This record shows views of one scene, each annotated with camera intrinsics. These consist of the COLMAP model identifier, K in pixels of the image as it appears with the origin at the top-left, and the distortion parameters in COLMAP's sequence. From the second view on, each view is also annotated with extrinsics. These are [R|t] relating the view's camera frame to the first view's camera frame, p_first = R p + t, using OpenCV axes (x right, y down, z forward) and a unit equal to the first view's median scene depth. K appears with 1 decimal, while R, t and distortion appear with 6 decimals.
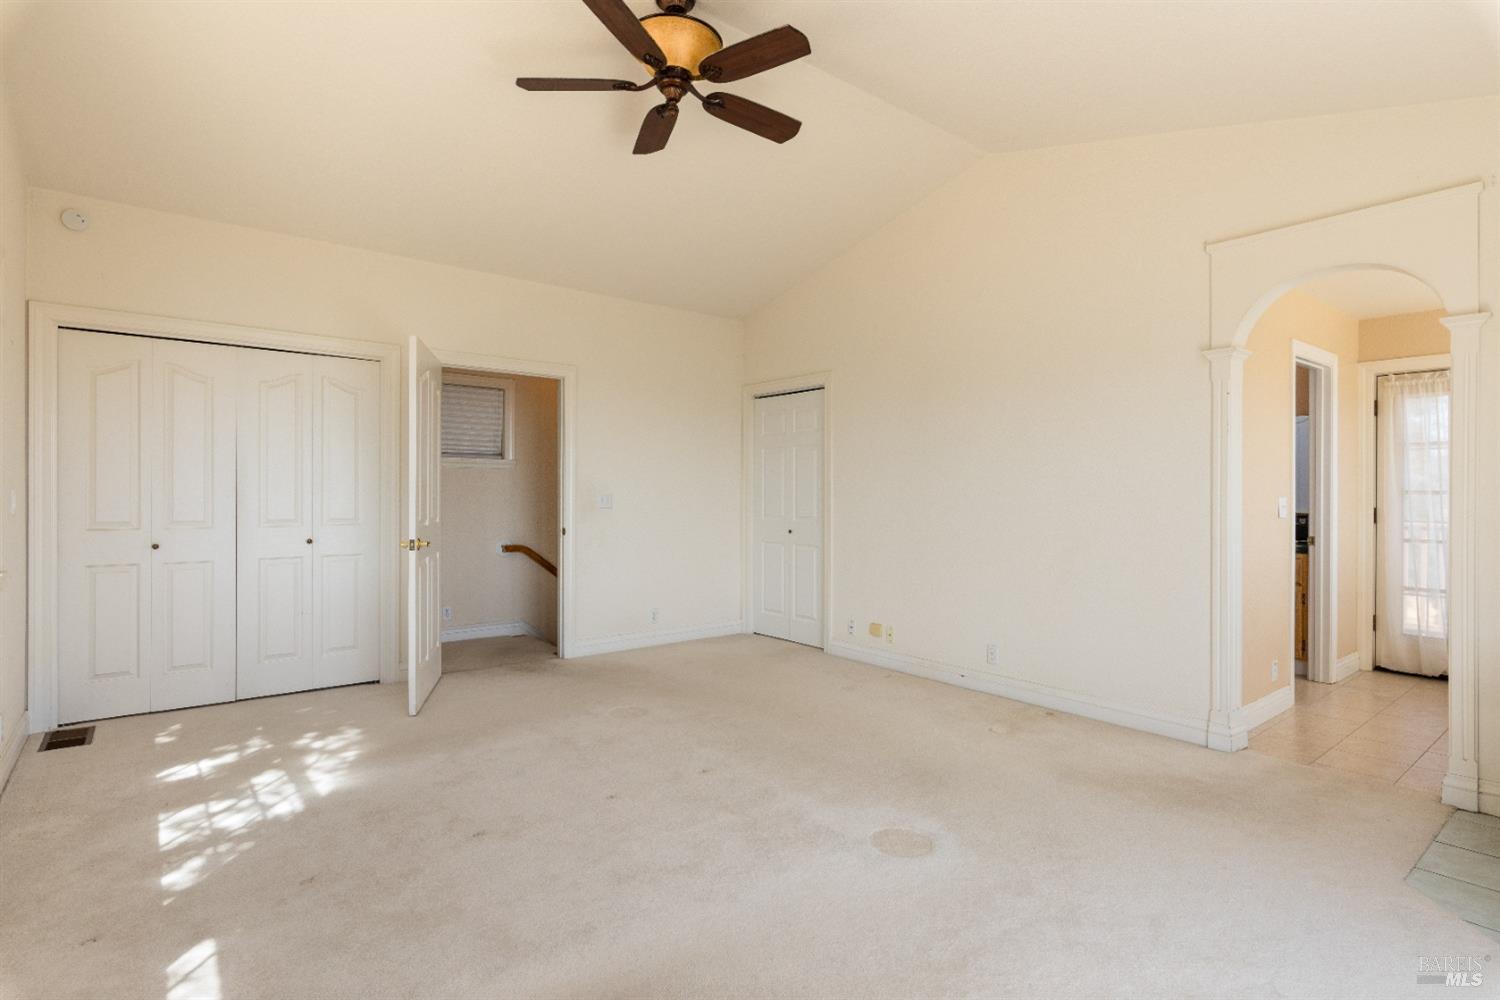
lens RADIAL K [[765.0, 0, 752.4], [0, 765.0, 493.4], [0, 0, 1]] dist [-0.003089, -0.000481]
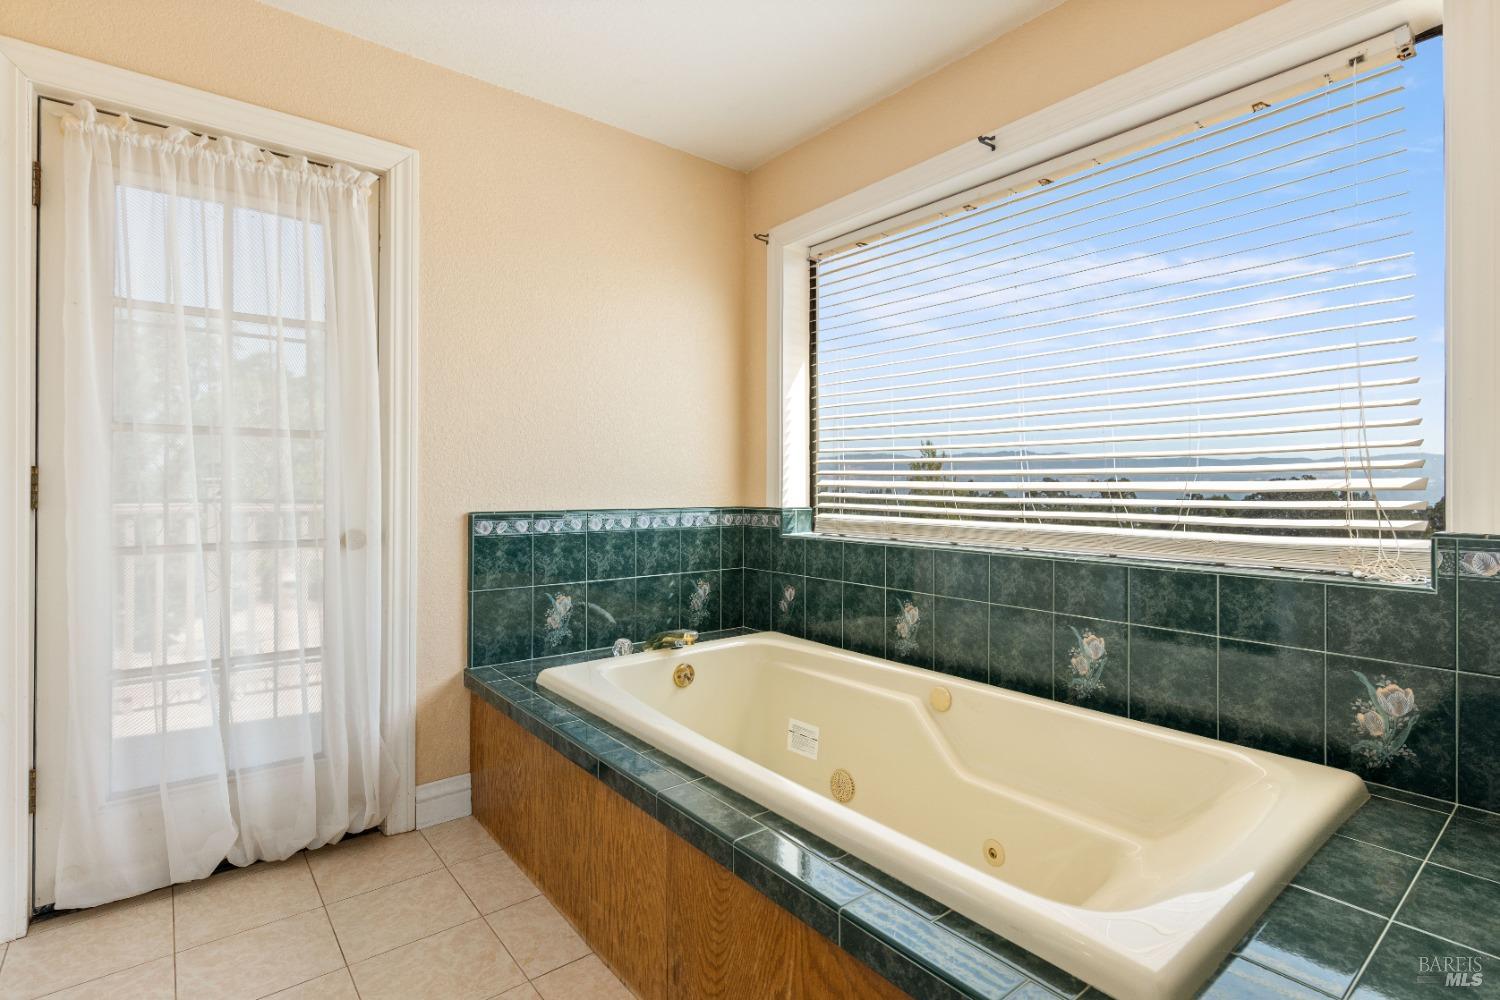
lens RADIAL K [[716.6, 0, 751.2], [0, 716.6, 491.5], [0, 0, 1]] dist [0.003533, 0.000709]
pose [[-0.001396, -0.002366, 0.999996, 0.493905], [-0.000009, 0.999997, 0.002366, 0.031106], [-0.999999, -0.000006, -0.001396, 0.686003]]
